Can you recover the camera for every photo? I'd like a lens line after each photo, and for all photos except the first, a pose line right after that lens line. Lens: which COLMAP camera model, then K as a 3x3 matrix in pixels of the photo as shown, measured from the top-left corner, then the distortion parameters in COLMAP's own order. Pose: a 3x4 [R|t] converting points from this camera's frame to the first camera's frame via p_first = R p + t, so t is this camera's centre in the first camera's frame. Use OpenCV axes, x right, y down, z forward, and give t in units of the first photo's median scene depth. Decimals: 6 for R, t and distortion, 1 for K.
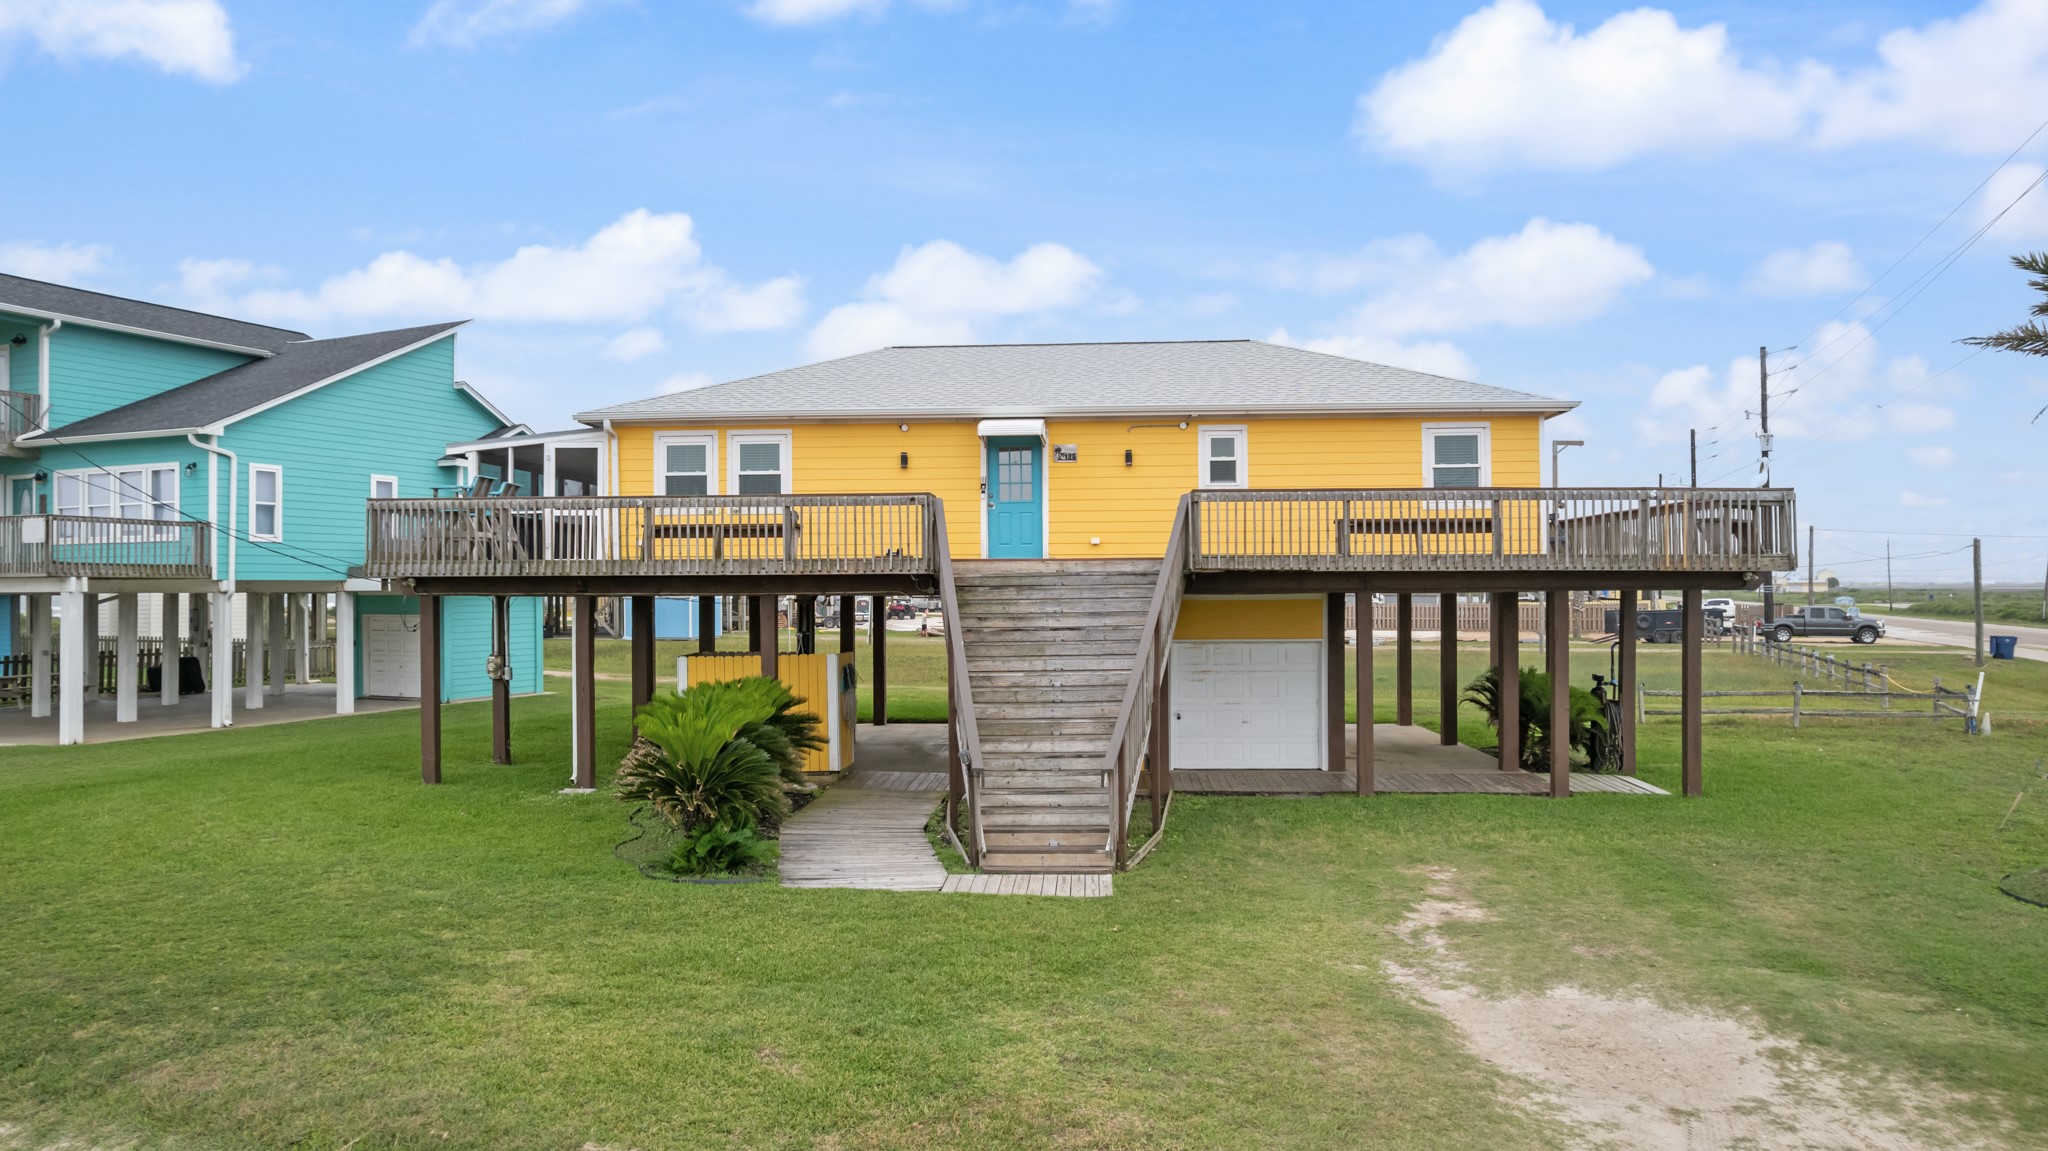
lens RADIAL K [[1266.5, 0, 1033.1], [0, 1266.5, 585.6], [0, 0, 1]] dist [-0.017936, 0.009203]
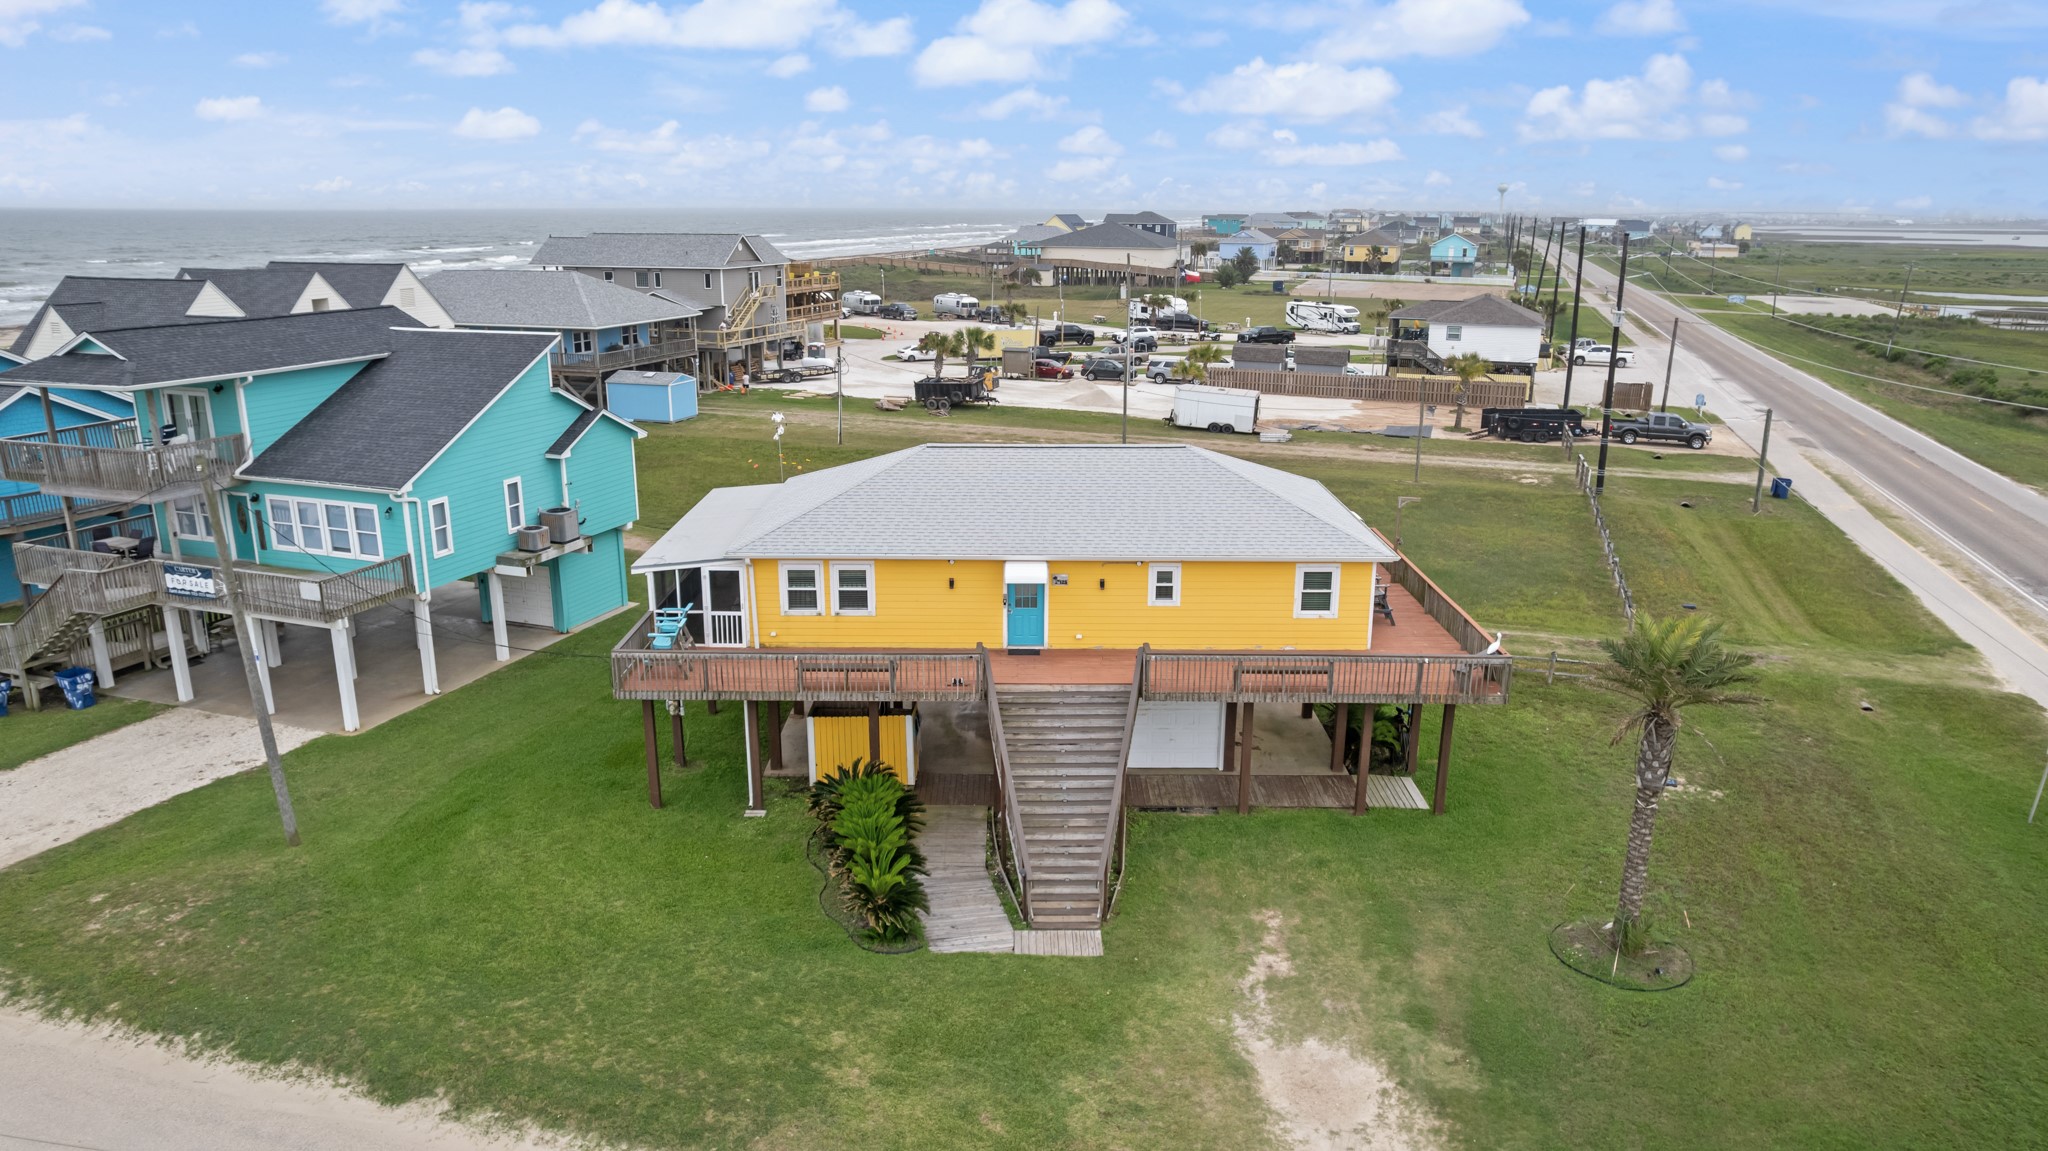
lens RADIAL K [[1266.5, 0, 1035.8], [0, 1266.5, 565.6], [0, 0, 1]] dist [-0.017936, 0.009203]
pose [[0.997903, -0.003768, 0.064619, -0.187950], [-0.013069, 0.966015, 0.258154, -0.955521], [-0.063396, -0.258457, 0.963940, -0.819593]]
